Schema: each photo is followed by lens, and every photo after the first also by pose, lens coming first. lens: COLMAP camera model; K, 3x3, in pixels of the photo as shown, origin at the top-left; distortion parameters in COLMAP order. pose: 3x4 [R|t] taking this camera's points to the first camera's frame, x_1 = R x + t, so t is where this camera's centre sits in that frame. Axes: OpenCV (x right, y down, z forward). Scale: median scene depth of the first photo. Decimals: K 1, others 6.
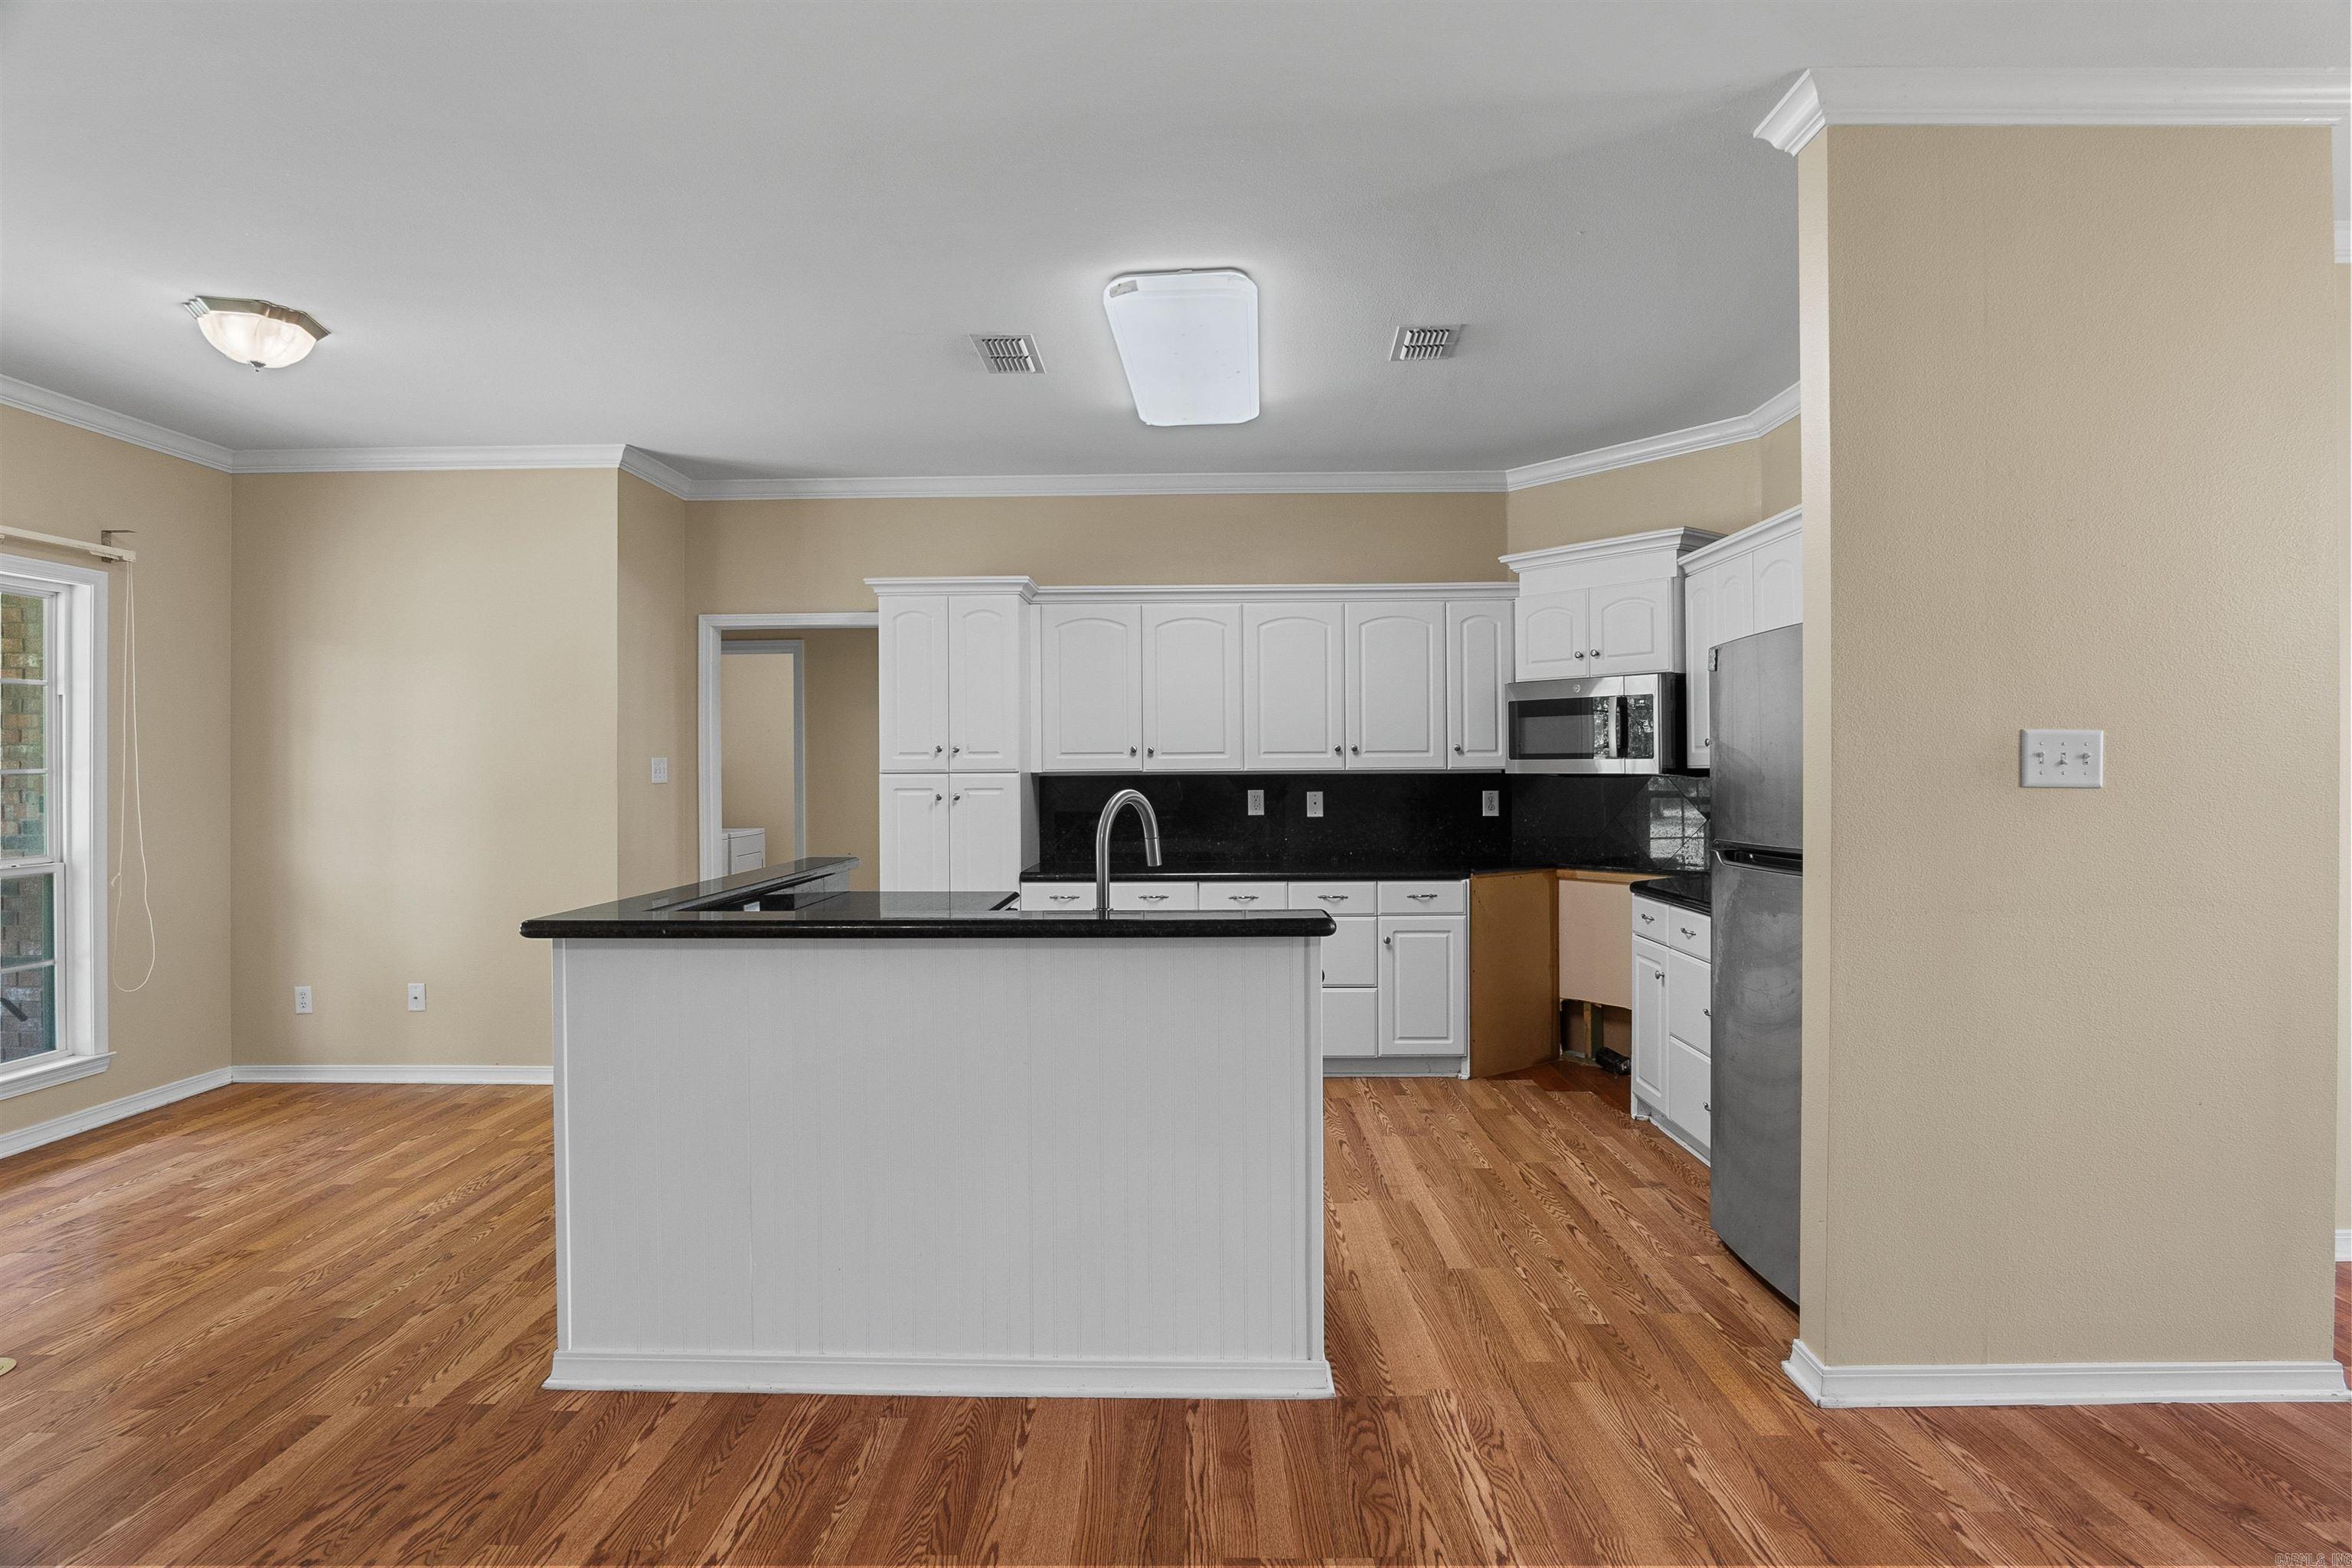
lens RADIAL K [[1256.8, 0, 1180.6], [0, 1256.8, 773.0], [0, 0, 1]] dist [-0.033729, 0.009285]
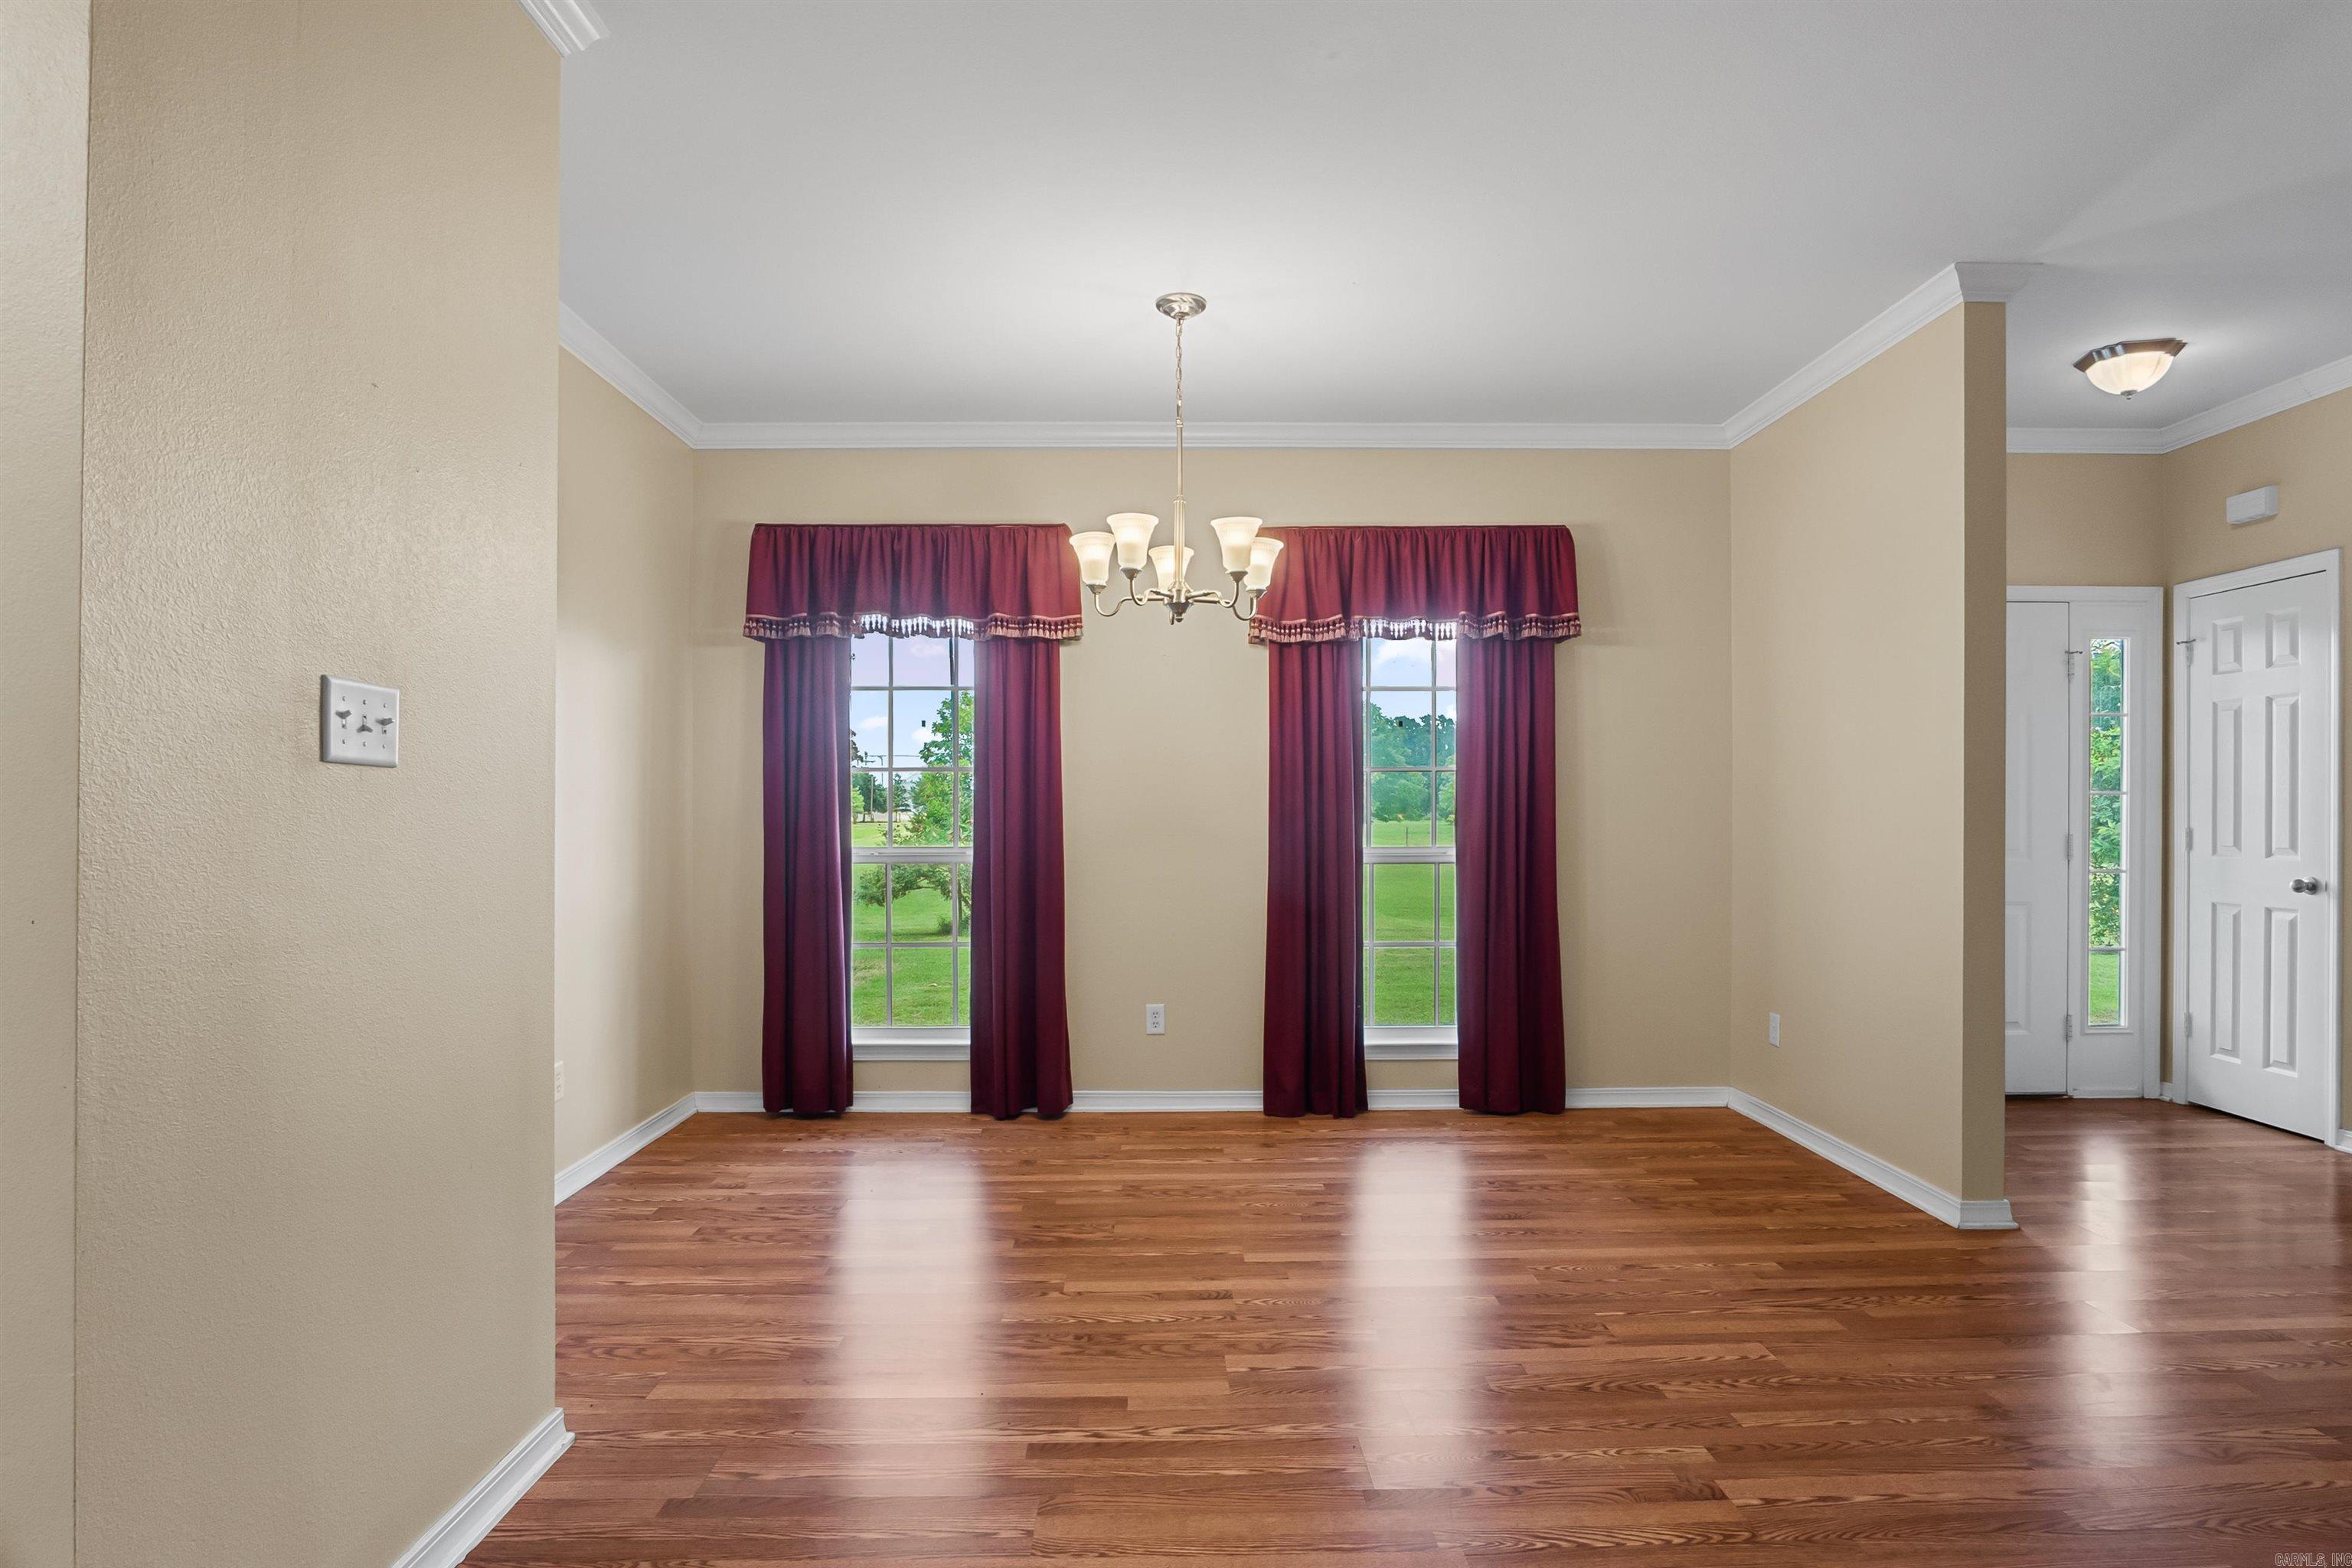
lens RADIAL K [[1274.2, 0, 1179.9], [0, 1274.2, 809.7], [0, 0, 1]] dist [-0.025298, 0.000343]
pose [[-0.032067, 0.006439, 0.999465, -0.005107], [0.003843, 0.999973, -0.006319, 0.023284], [-0.999478, 0.003639, -0.032091, 0.303320]]
